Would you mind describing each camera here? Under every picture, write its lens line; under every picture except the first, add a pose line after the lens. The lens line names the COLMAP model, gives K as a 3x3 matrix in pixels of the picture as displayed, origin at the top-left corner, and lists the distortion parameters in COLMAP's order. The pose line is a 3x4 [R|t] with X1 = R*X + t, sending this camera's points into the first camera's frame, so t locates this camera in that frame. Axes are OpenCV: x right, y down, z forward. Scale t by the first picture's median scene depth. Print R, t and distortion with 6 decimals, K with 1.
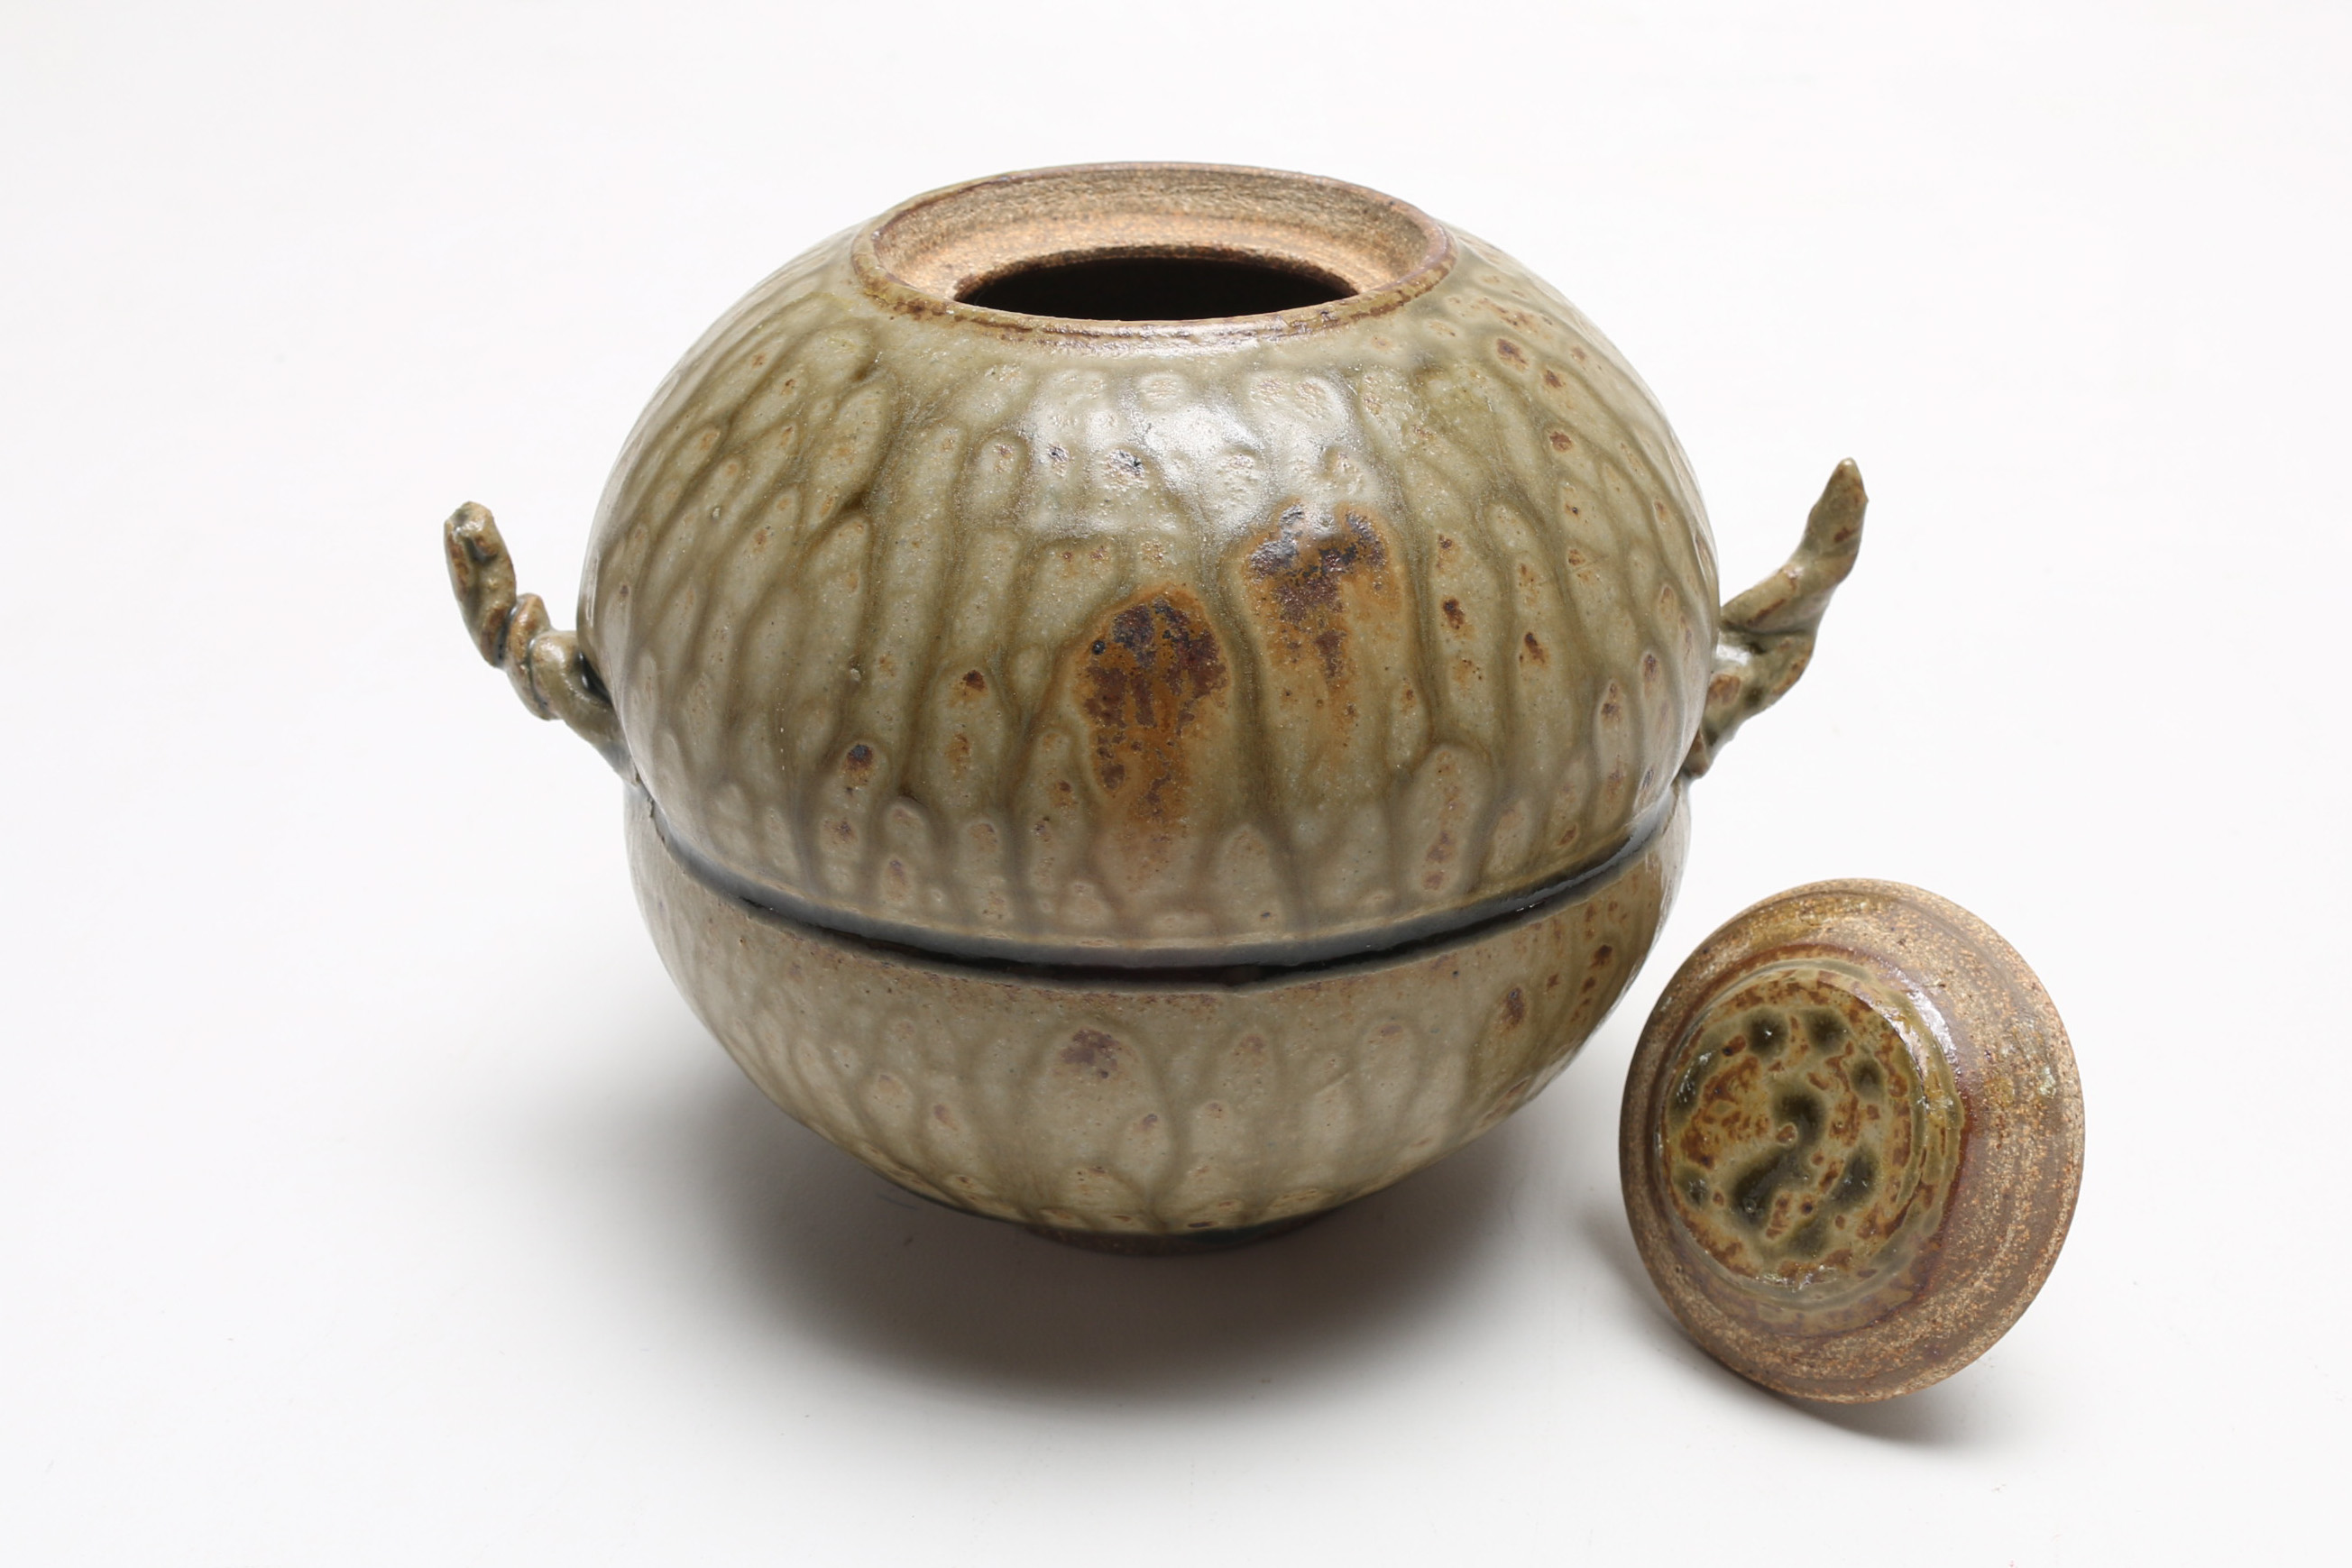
lens RADIAL K [[1949.7, 0, 1179.9], [0, 1949.7, 784.9], [0, 0, 1]] dist [-0.096837, -0.002534]
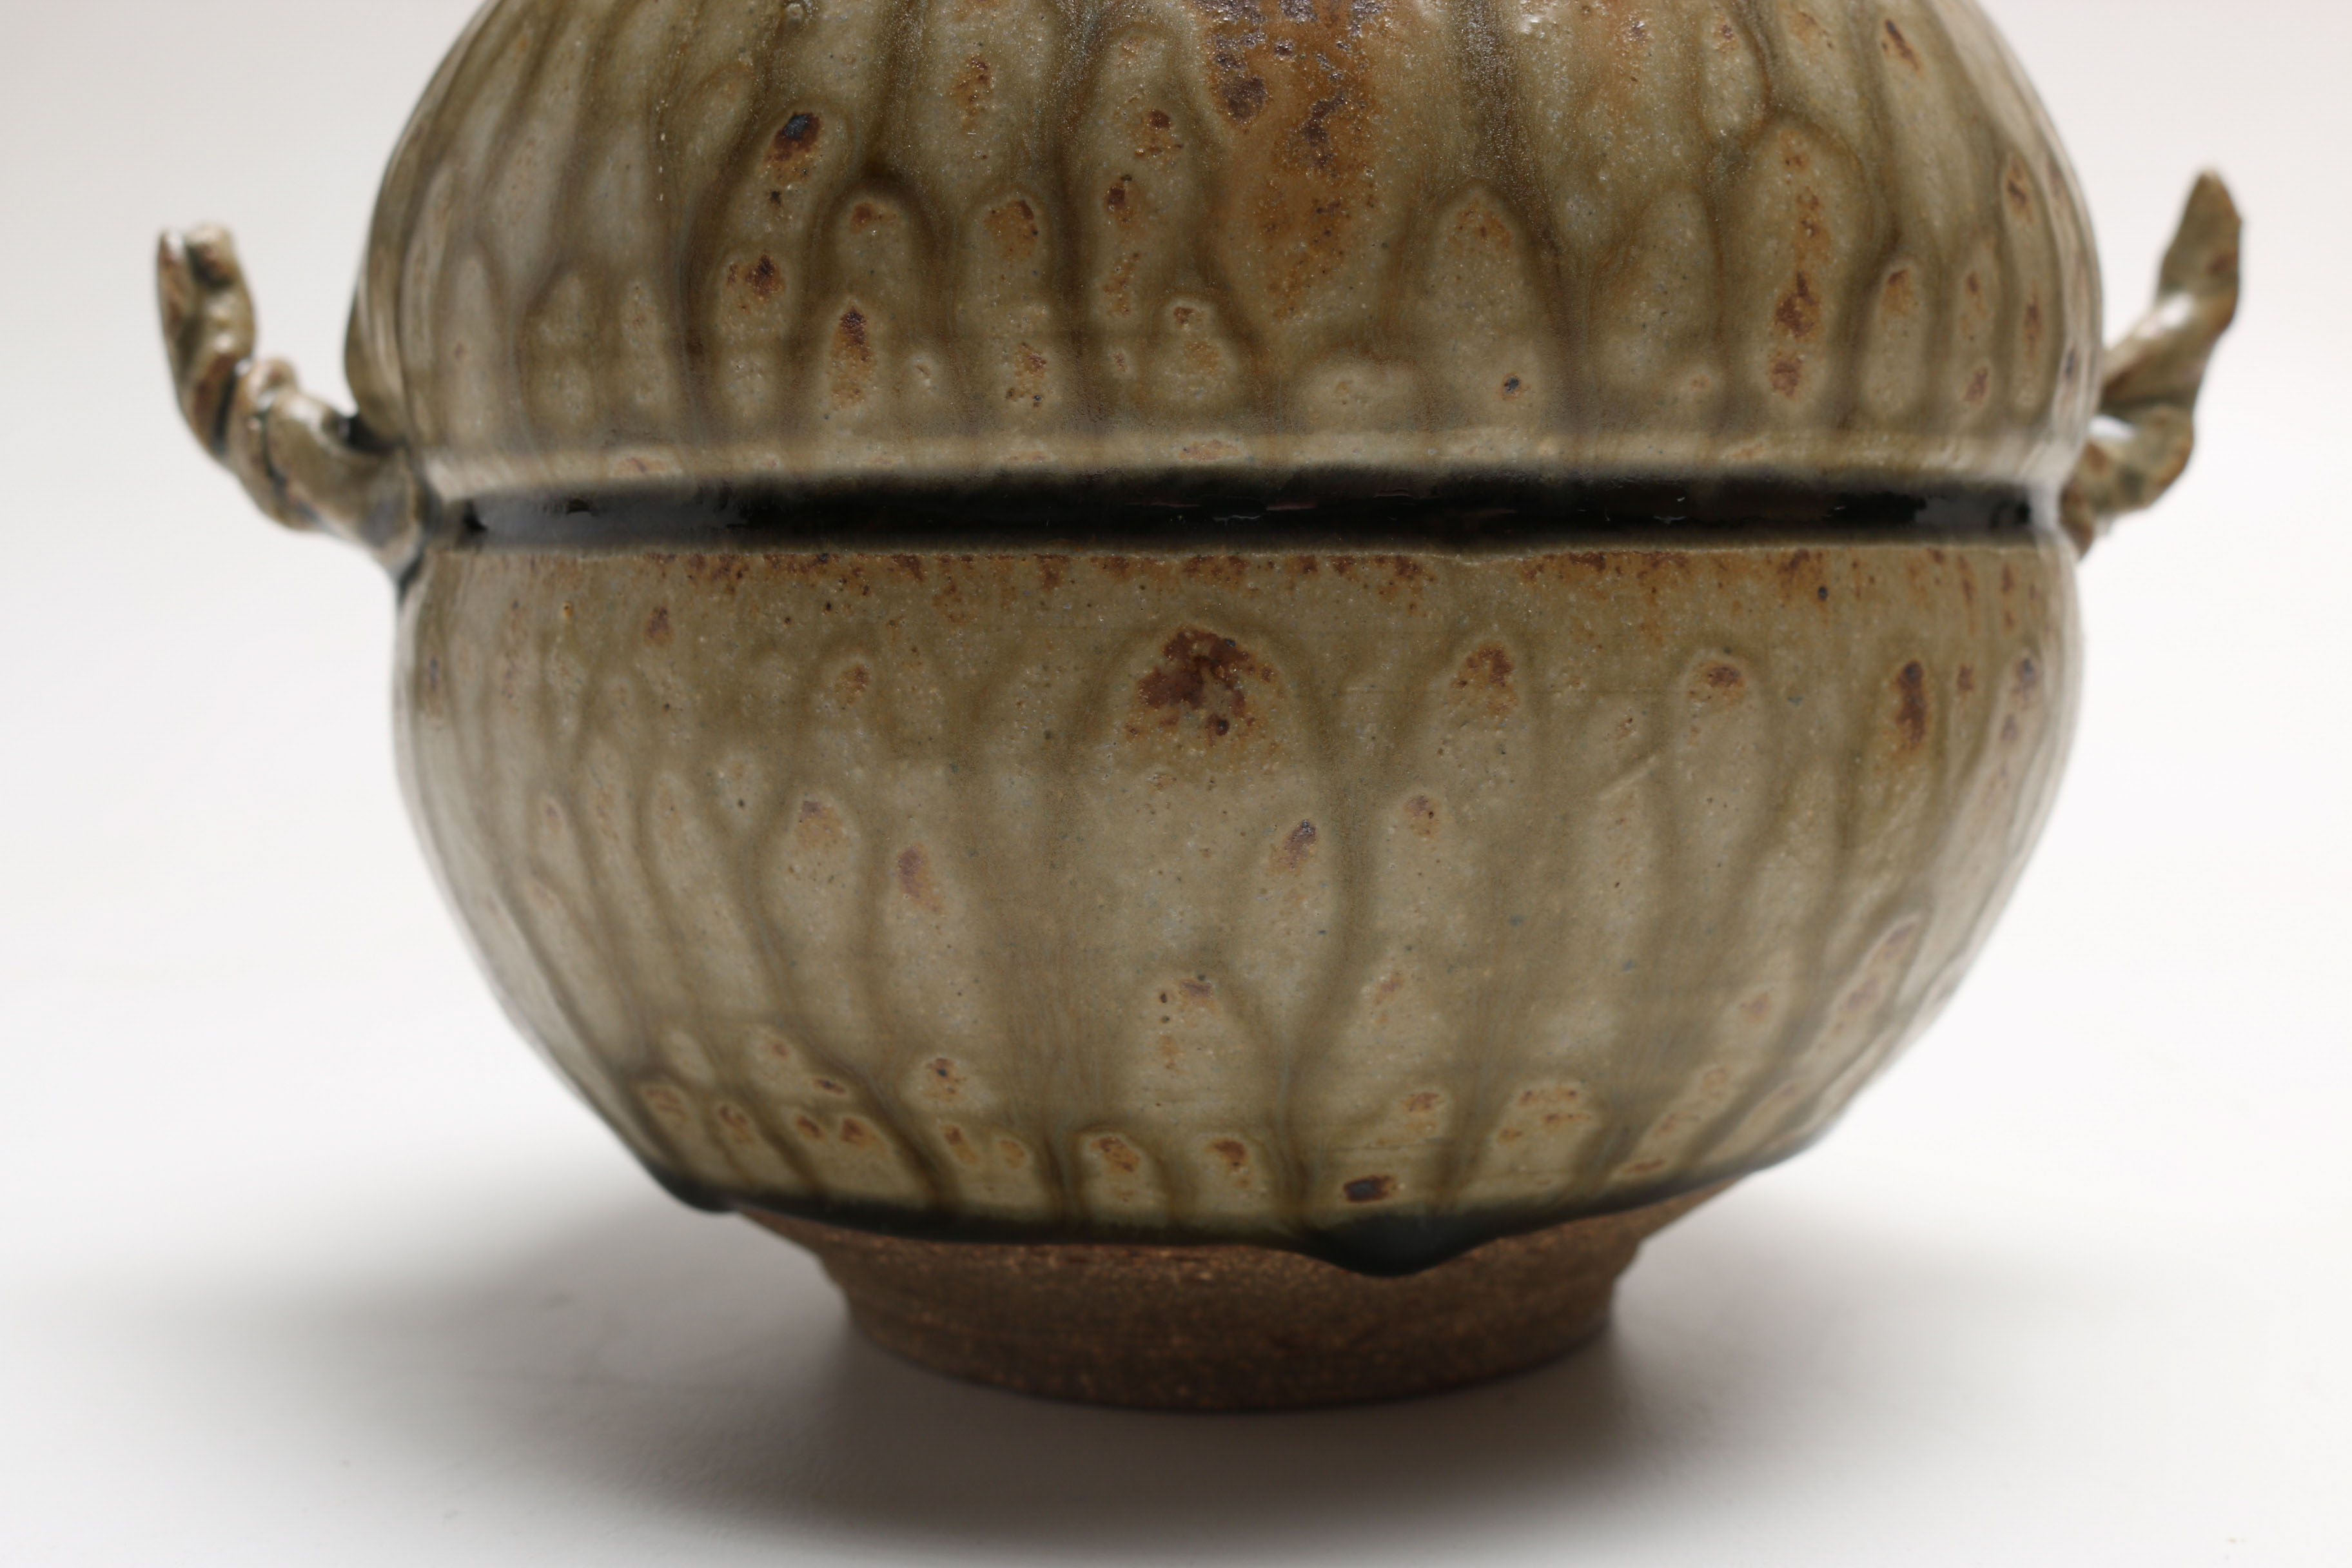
lens RADIAL K [[2231.9, 0, 1126.6], [0, 2231.9, 773.0], [0, 0, 1]] dist [-0.071388, 0.000000]
pose [[0.999774, -0.012911, 0.016891, -0.076669], [0.017695, 0.945737, -0.324452, 0.366492], [-0.011785, 0.324678, 0.945751, 0.418176]]
